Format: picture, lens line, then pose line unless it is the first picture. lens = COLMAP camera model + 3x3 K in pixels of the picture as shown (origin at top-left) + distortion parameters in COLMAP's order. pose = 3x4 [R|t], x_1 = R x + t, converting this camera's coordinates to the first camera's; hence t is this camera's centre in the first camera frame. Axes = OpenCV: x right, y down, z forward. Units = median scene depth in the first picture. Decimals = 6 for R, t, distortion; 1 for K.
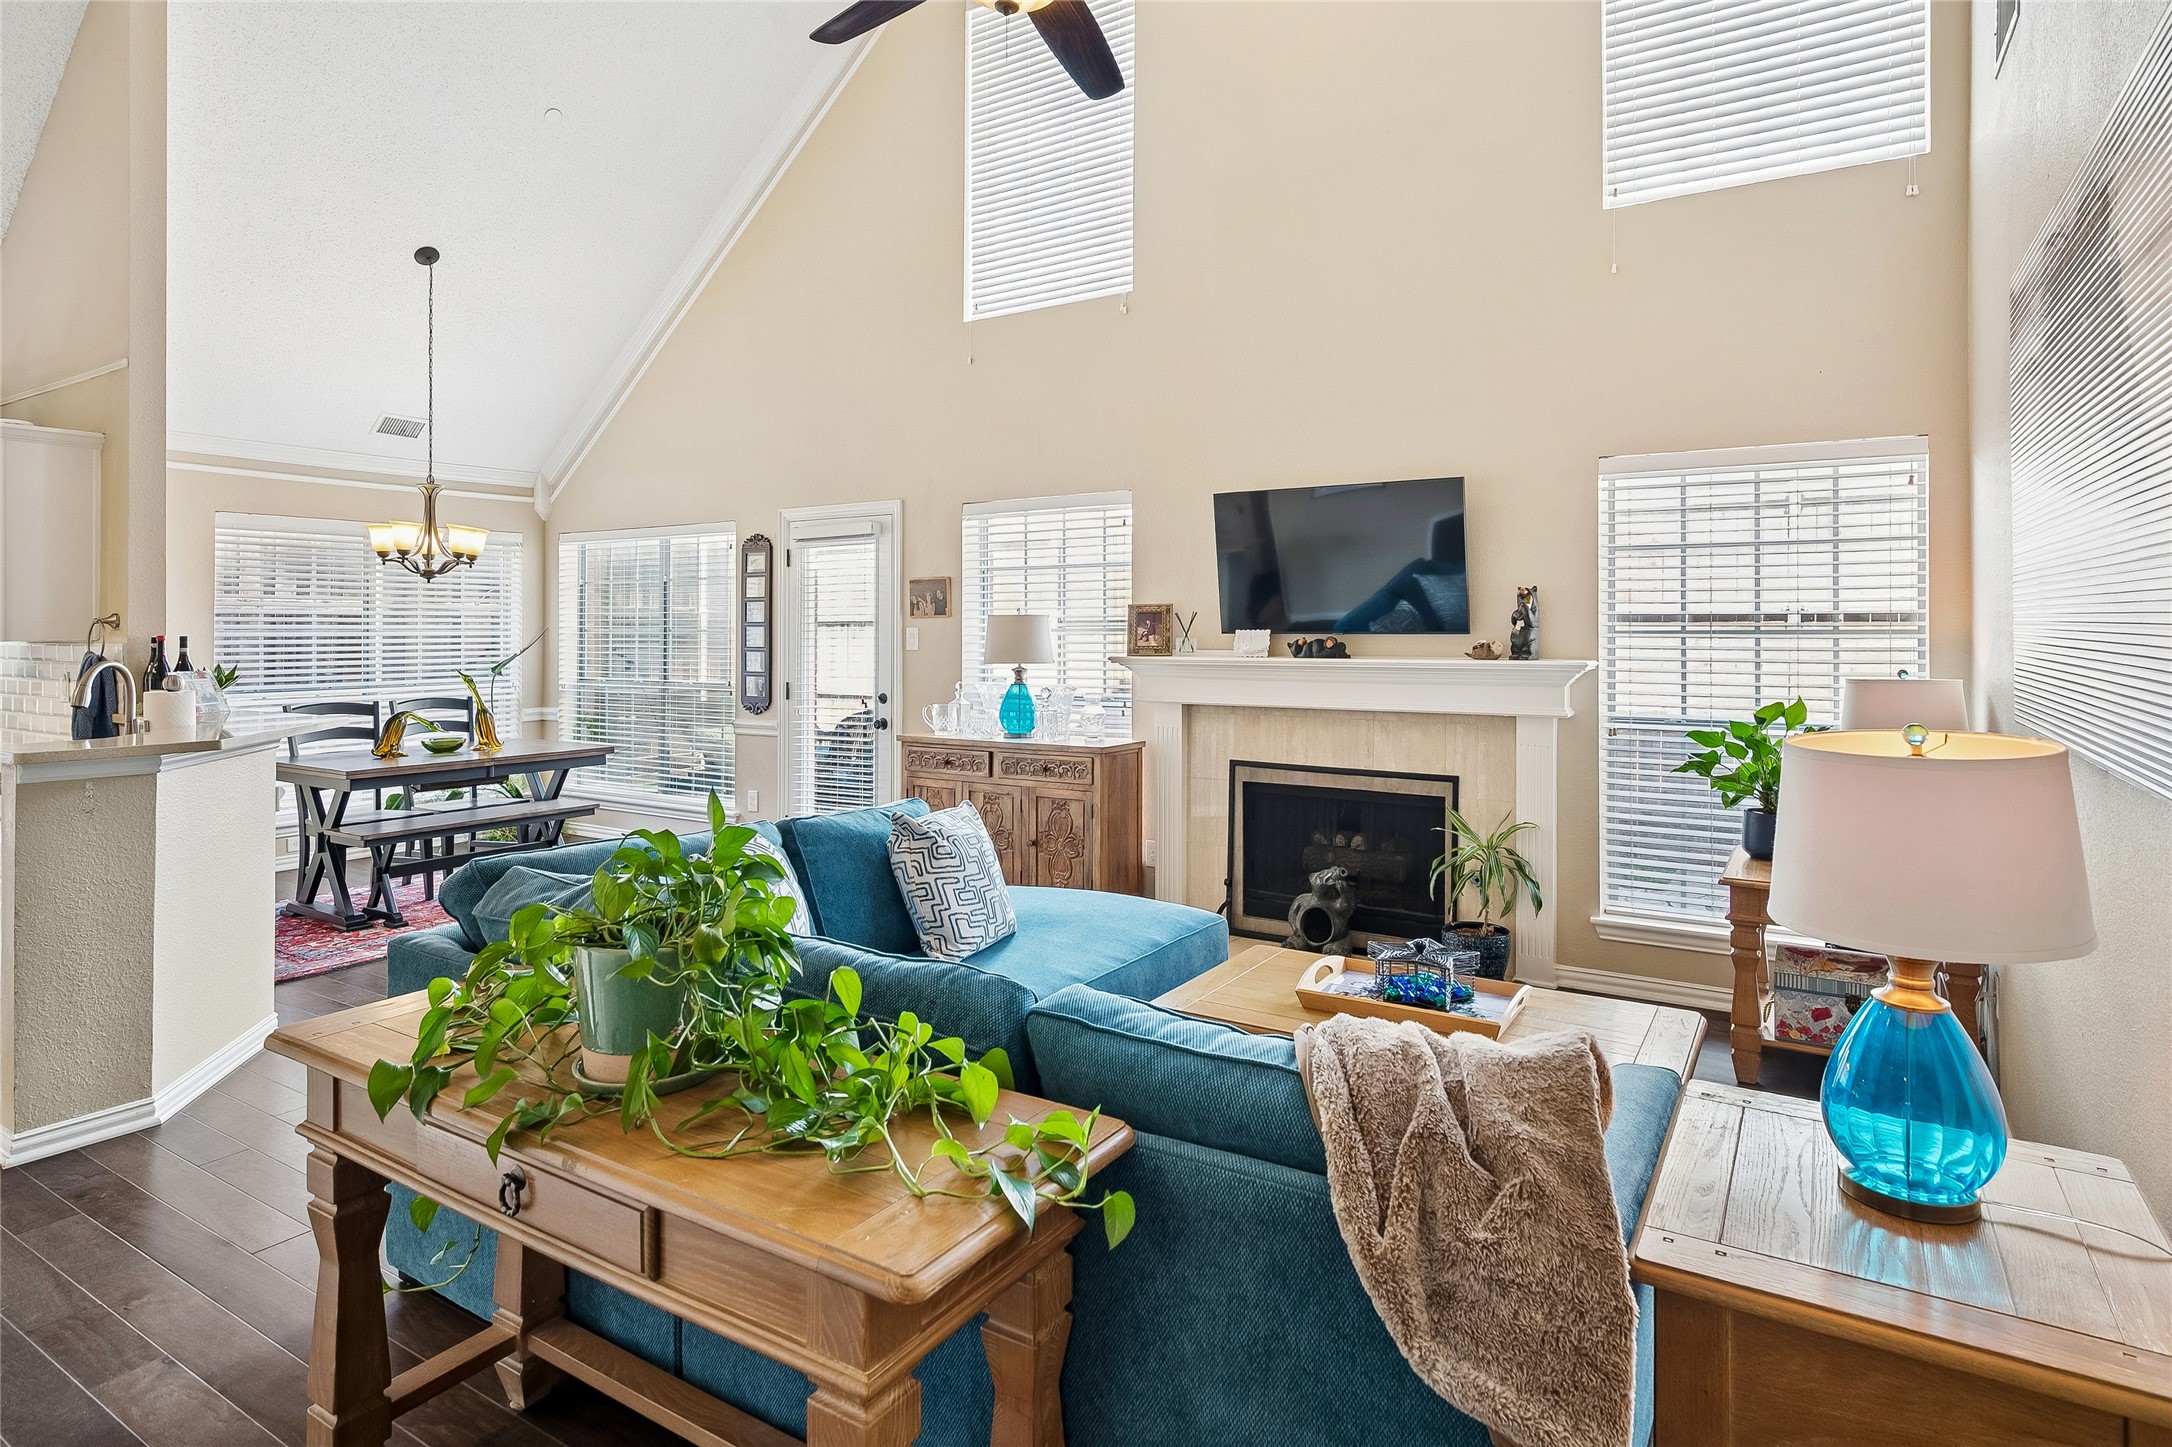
lens RADIAL K [[1159.0, 0, 1095.8], [0, 1159.0, 616.2], [0, 0, 1]] dist [0.003158, -0.000094]
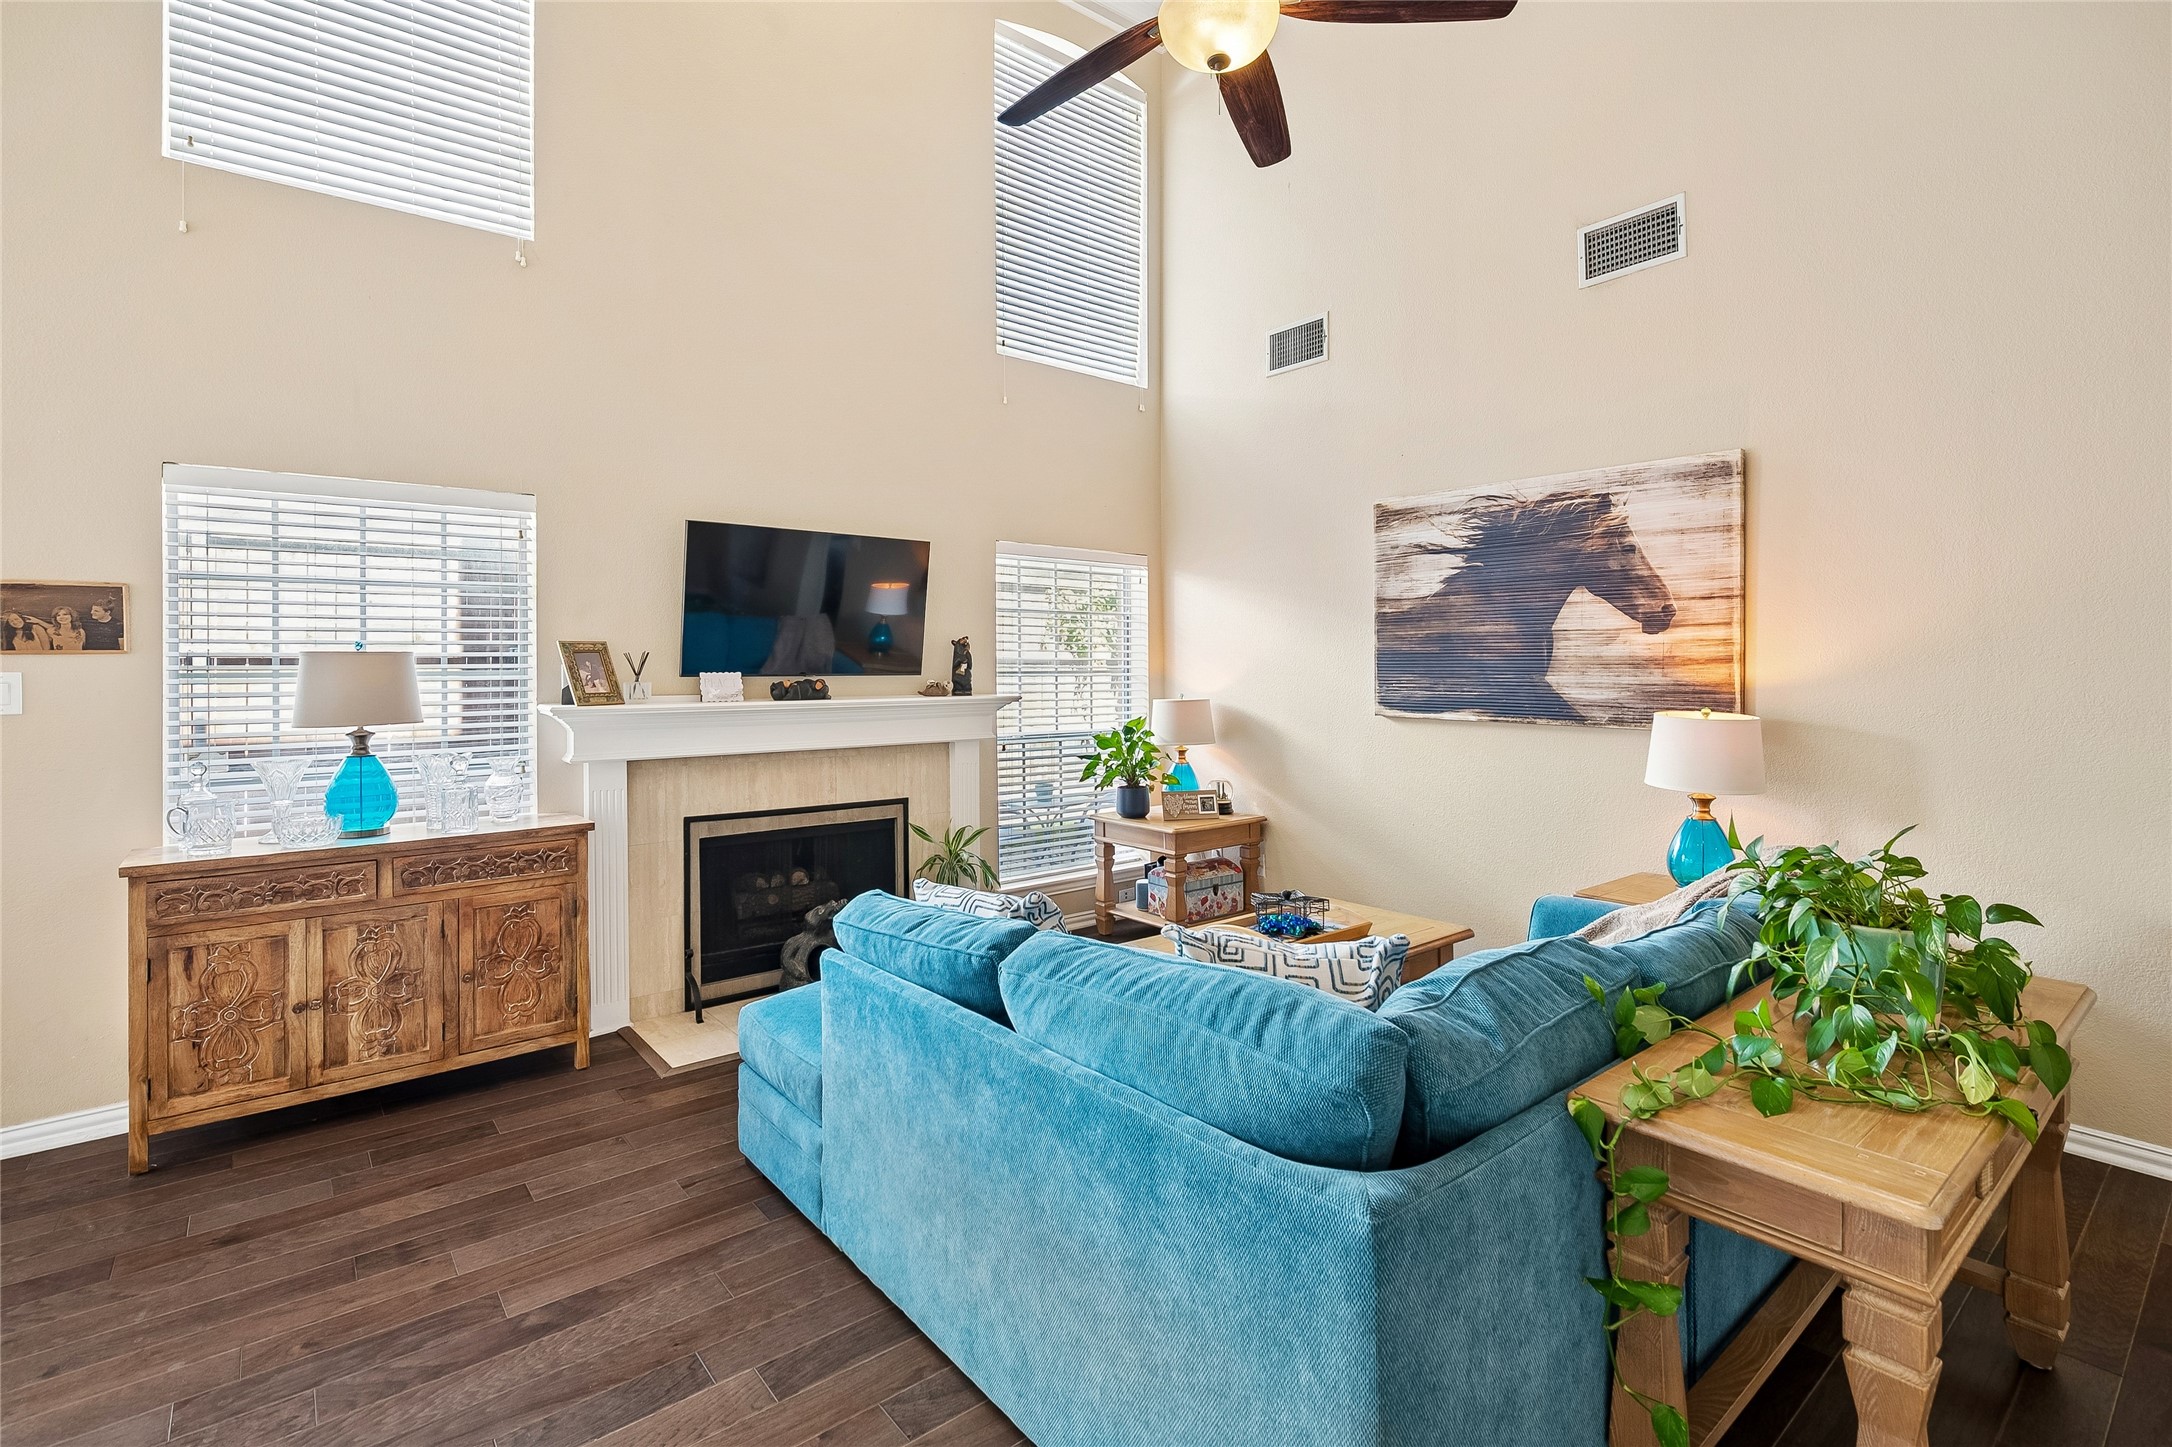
lens RADIAL K [[1004.2, 0, 1085.8], [0, 1004.2, 655.1], [0, 0, 1]] dist [0.000924, -0.000163]
pose [[0.323405, 0.011880, 0.946186, -0.526433], [-0.007789, 0.999921, -0.009893, 0.003470], [-0.946229, -0.004171, 0.323472, 0.457919]]
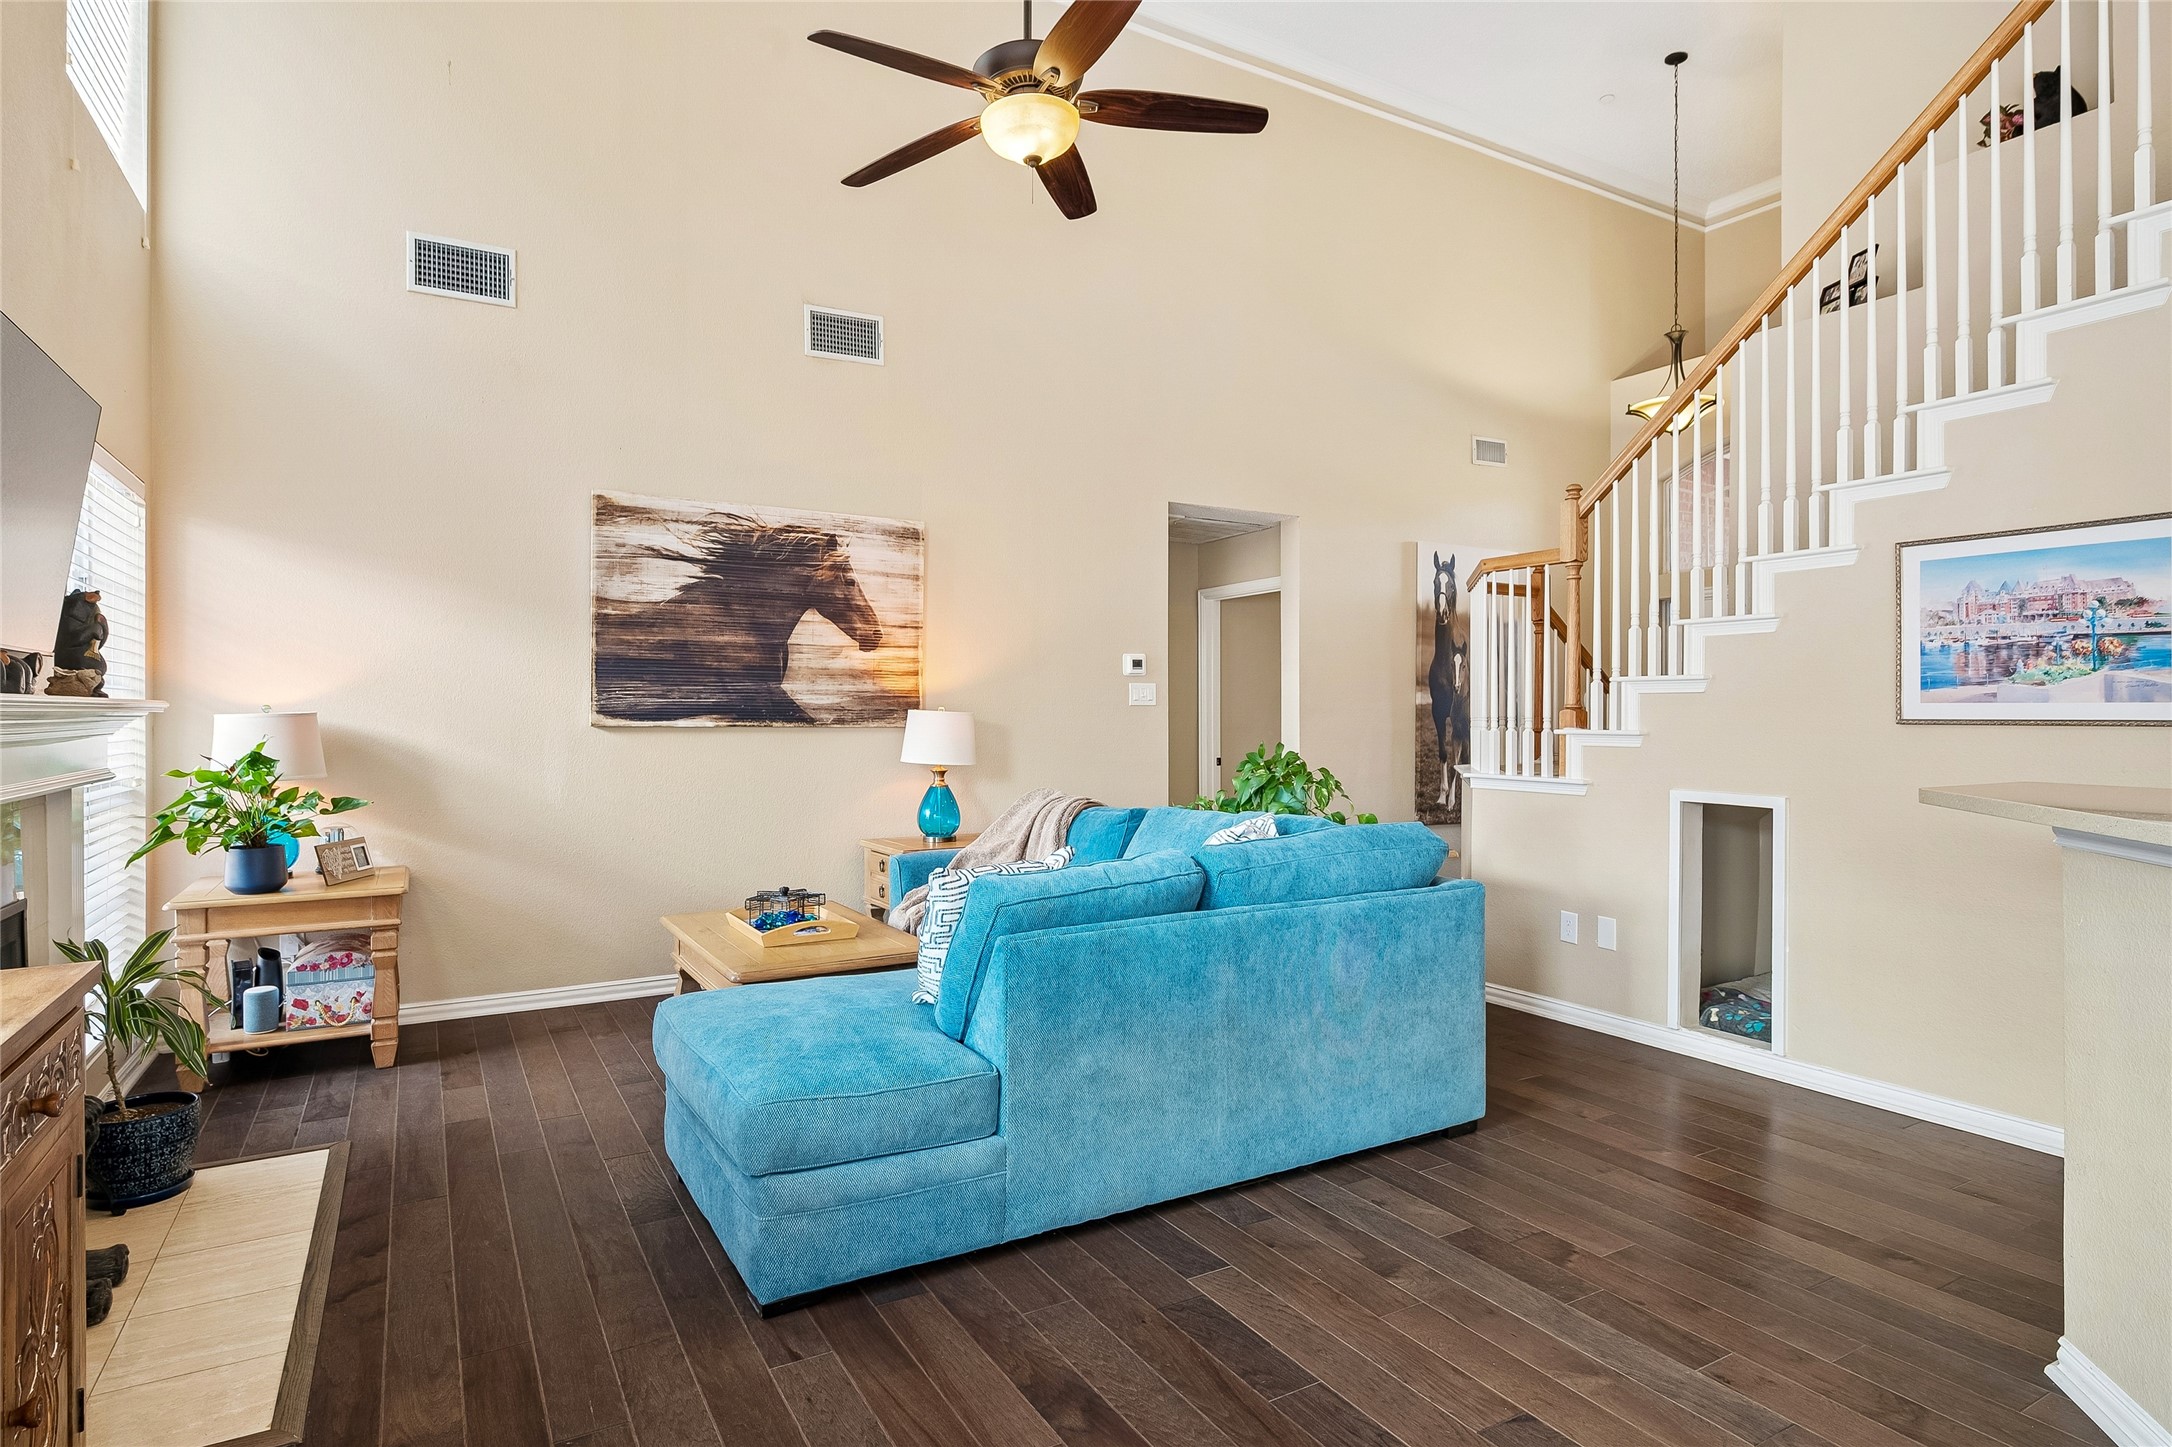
lens RADIAL K [[1150.2, 0, 1086.0], [0, 1150.2, 723.5], [0, 0, 1]] dist [-0.018797, 0.000049]
pose [[-0.884211, -0.004319, 0.467068, -0.385098], [-0.004454, 0.999990, 0.000814, 0.042027], [-0.467067, -0.001361, -0.884221, 1.141786]]
